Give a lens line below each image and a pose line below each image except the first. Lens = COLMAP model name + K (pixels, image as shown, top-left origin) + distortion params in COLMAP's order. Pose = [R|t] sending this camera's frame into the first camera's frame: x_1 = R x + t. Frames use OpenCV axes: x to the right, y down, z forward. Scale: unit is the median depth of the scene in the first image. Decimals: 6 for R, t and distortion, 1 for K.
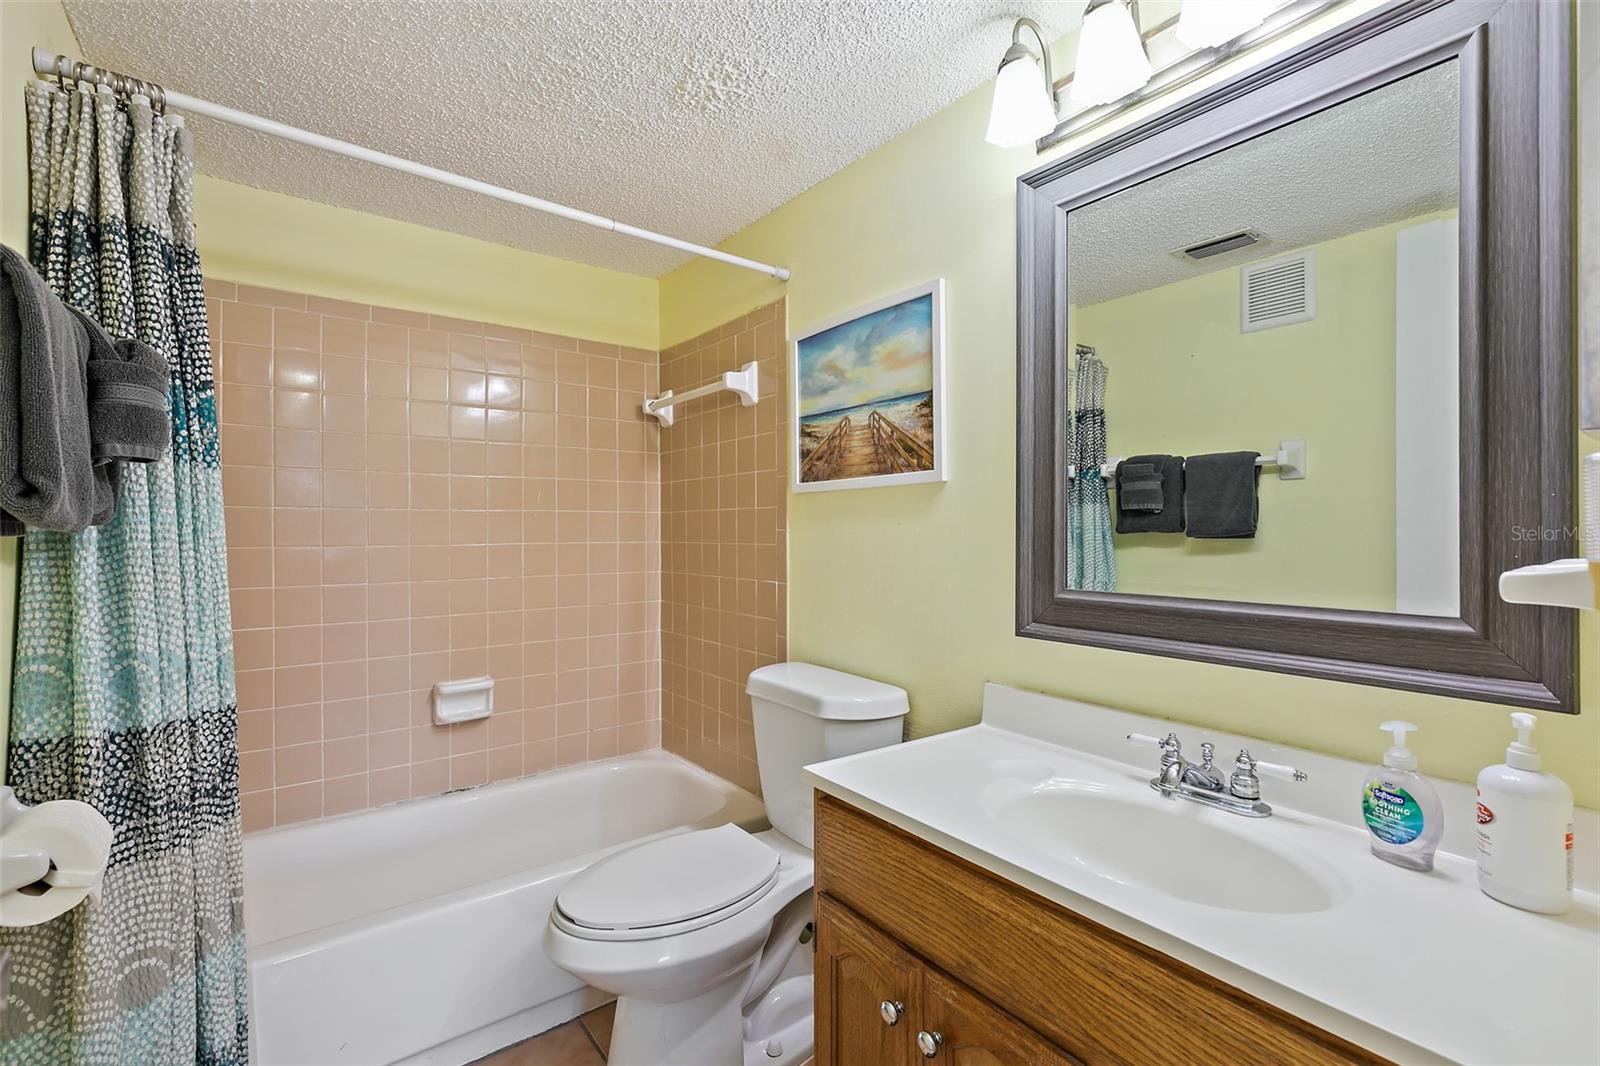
lens RADIAL K [[723.6, 0, 810.2], [0, 723.6, 527.7], [0, 0, 1]] dist [0.007318, -0.001485]
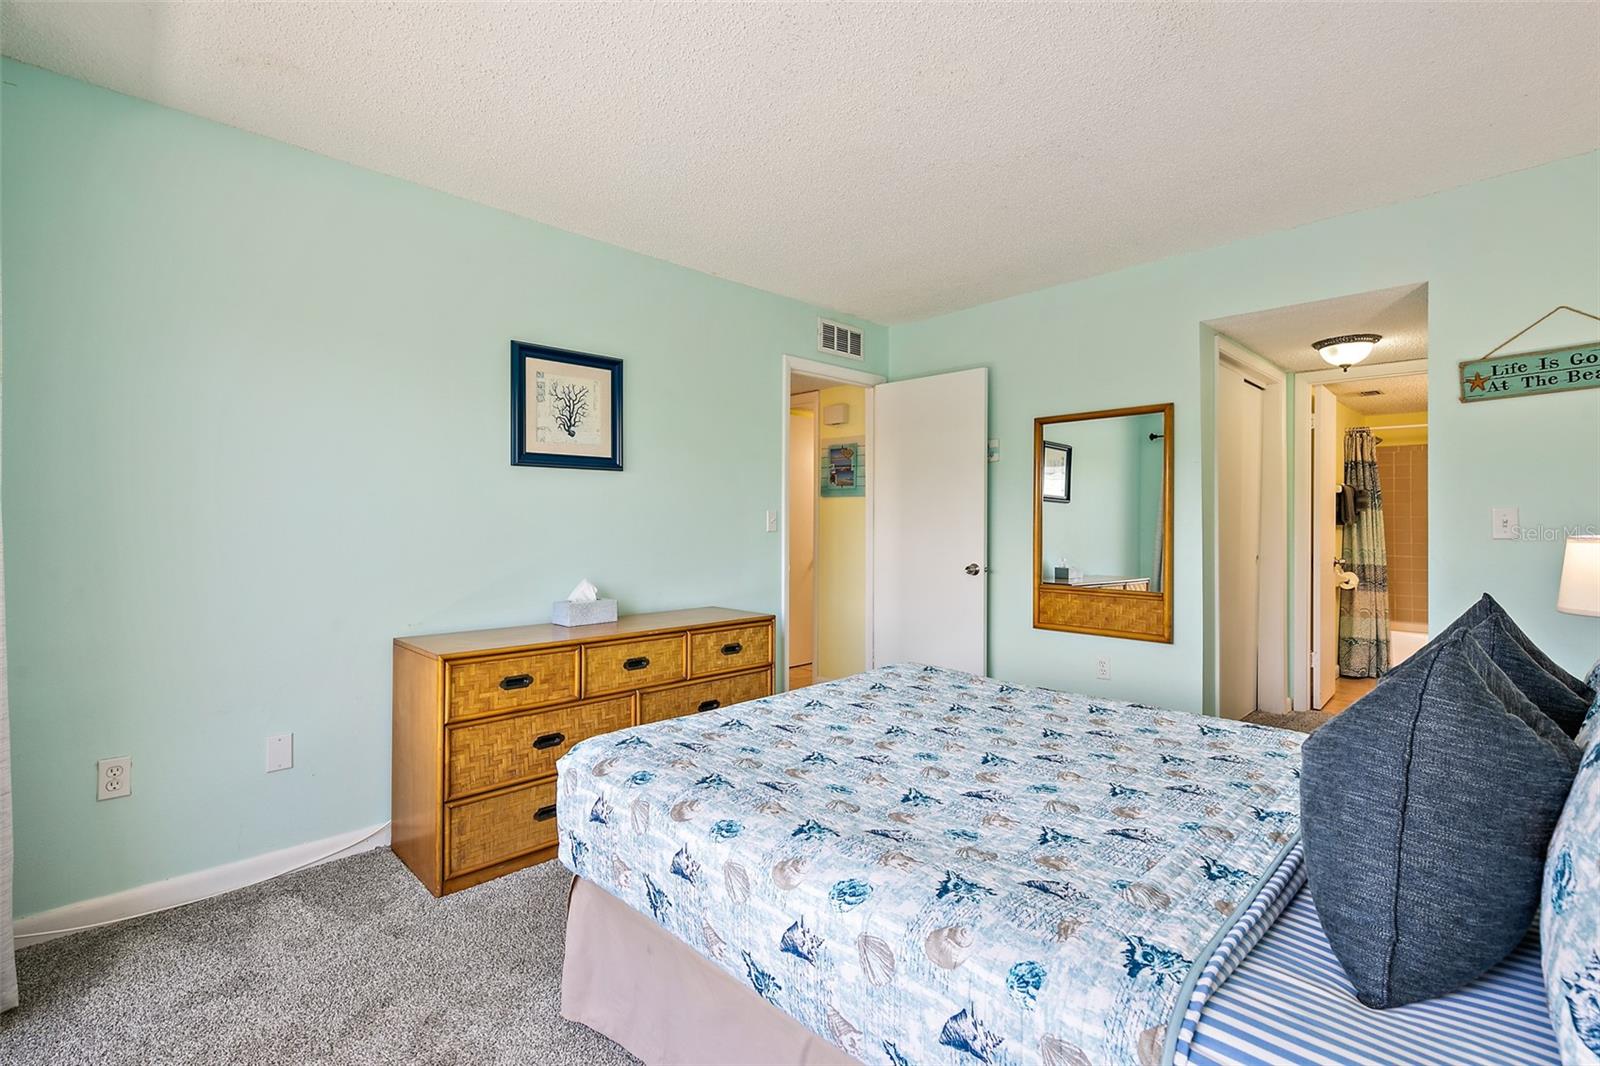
lens RADIAL K [[723.6, 0, 797.1], [0, 723.6, 526.3], [0, 0, 1]] dist [0.007318, -0.001485]
pose [[0.115874, 0.004686, -0.993253, 3.426300], [0.007030, 0.999960, 0.005537, -0.035879], [0.993239, -0.007624, 0.115837, -3.293538]]
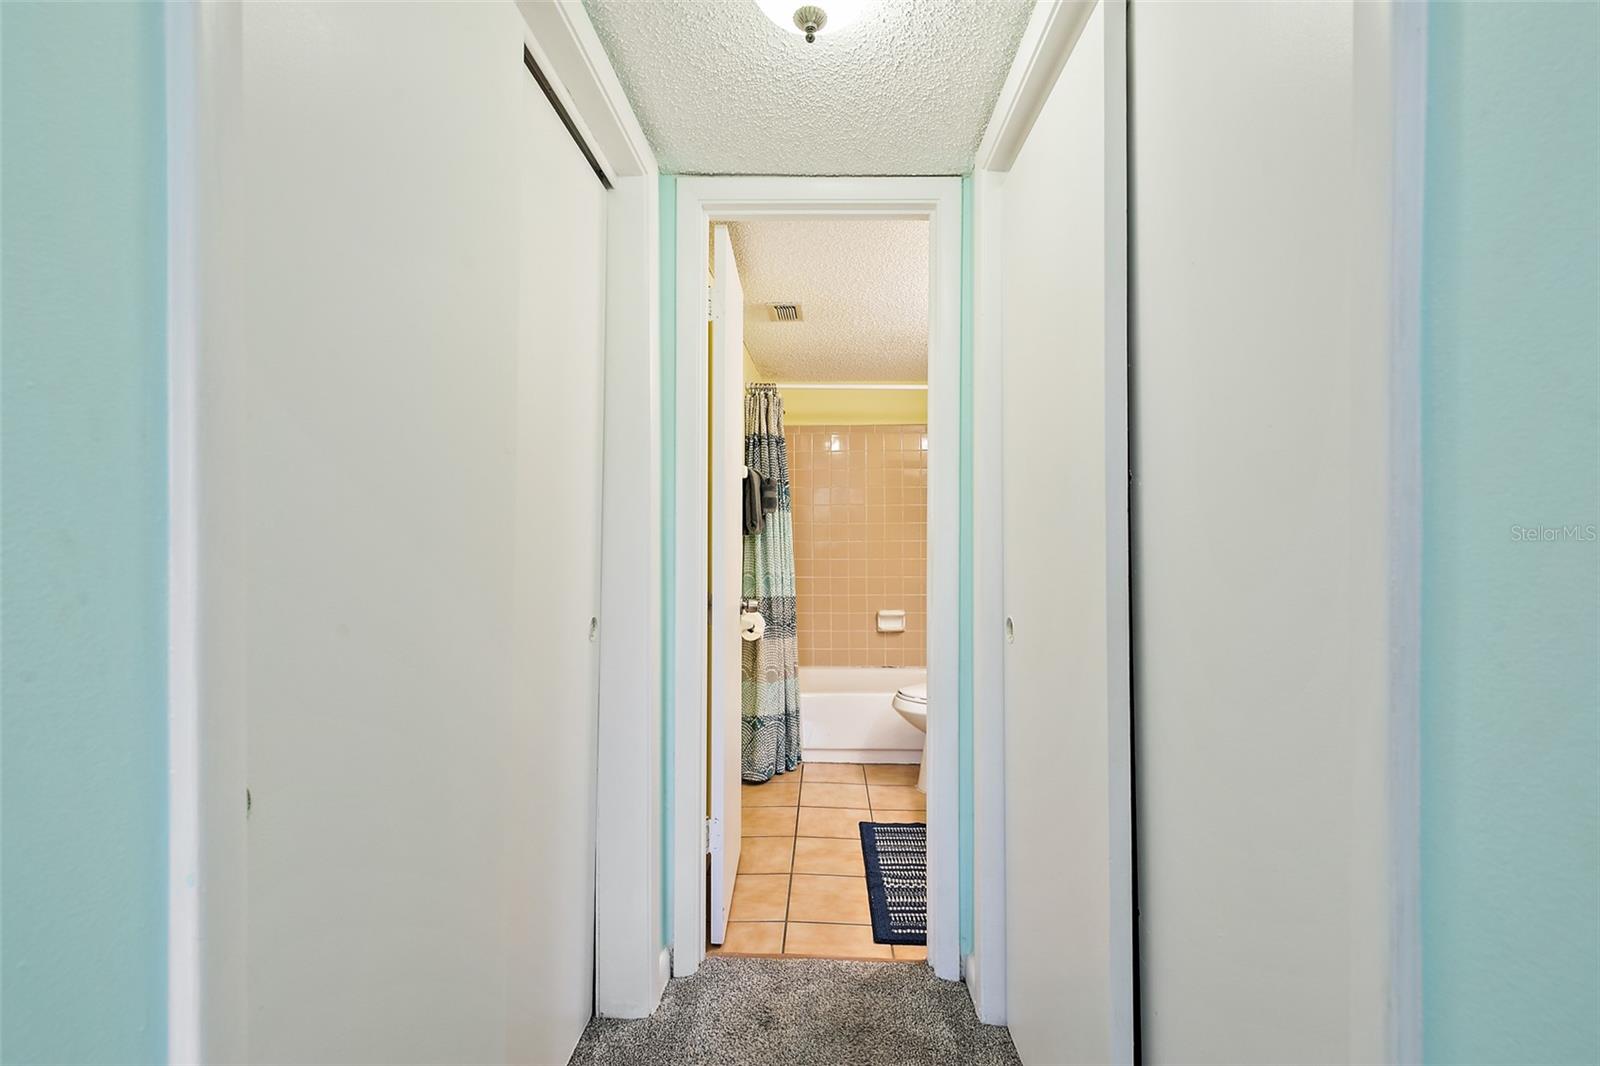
lens RADIAL K [[723.6, 0, 796.7], [0, 723.6, 533.2], [0, 0, 1]] dist [0.007318, -0.001485]
pose [[0.765242, 0.001330, -0.643742, 1.139959], [0.002592, 0.999983, 0.005147, -0.013775], [0.643738, -0.005607, 0.765225, -1.277261]]
